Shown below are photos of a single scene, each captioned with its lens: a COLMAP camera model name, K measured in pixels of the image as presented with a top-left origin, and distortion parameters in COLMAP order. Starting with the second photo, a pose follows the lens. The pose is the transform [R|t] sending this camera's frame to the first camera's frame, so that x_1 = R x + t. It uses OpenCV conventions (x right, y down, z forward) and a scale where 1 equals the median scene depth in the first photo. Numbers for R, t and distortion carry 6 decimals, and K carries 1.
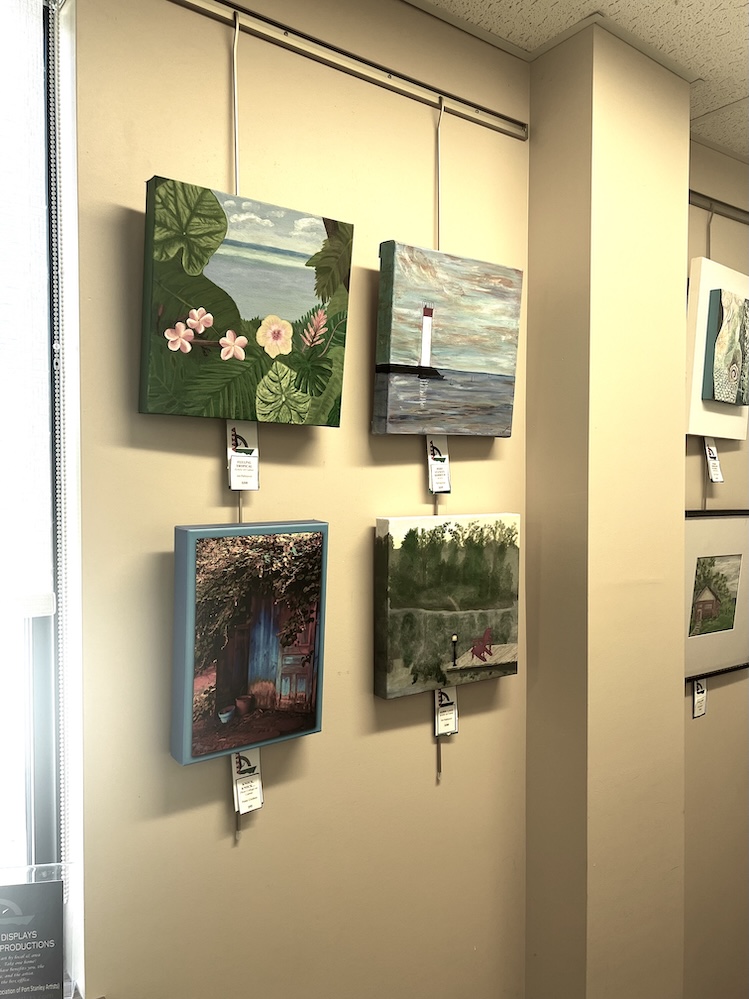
lens RADIAL K [[750.1, 0, 374.1], [0, 750.1, 505.7], [0, 0, 1]] dist [0.071190, -0.079636]
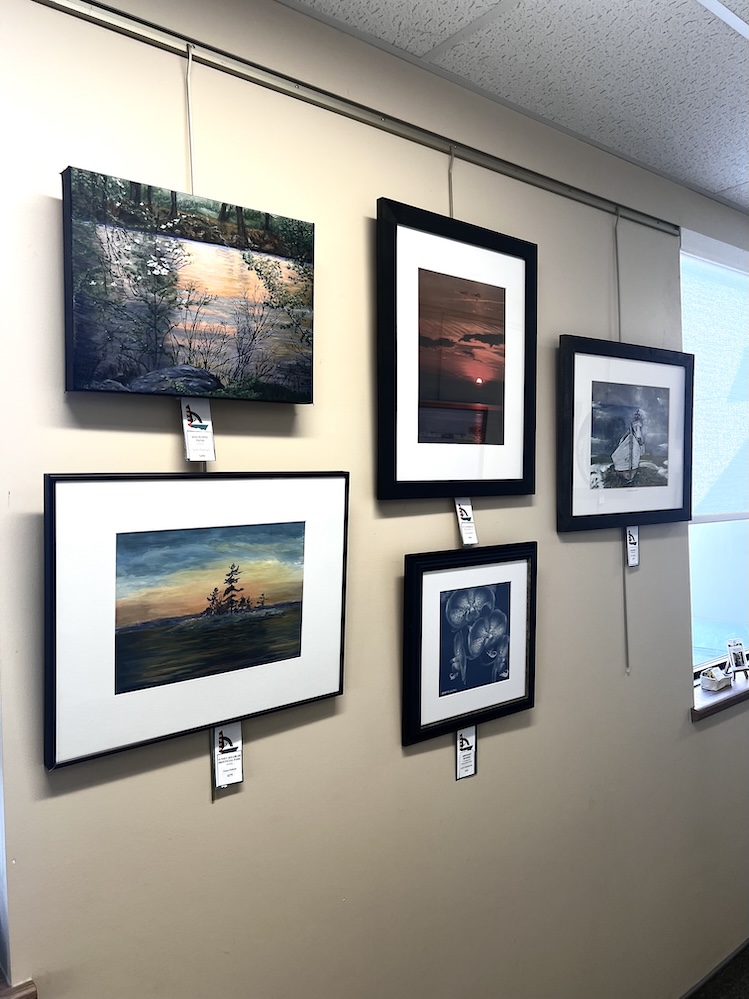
lens RADIAL K [[750.1, 0, 370.7], [0, 750.1, 496.1], [0, 0, 1]] dist [0.071190, -0.079636]
pose [[0.997076, -0.046180, 0.060879, -1.863951], [0.047885, 0.998492, -0.026851, 0.058424], [-0.059547, 0.029687, 0.997784, -1.430027]]
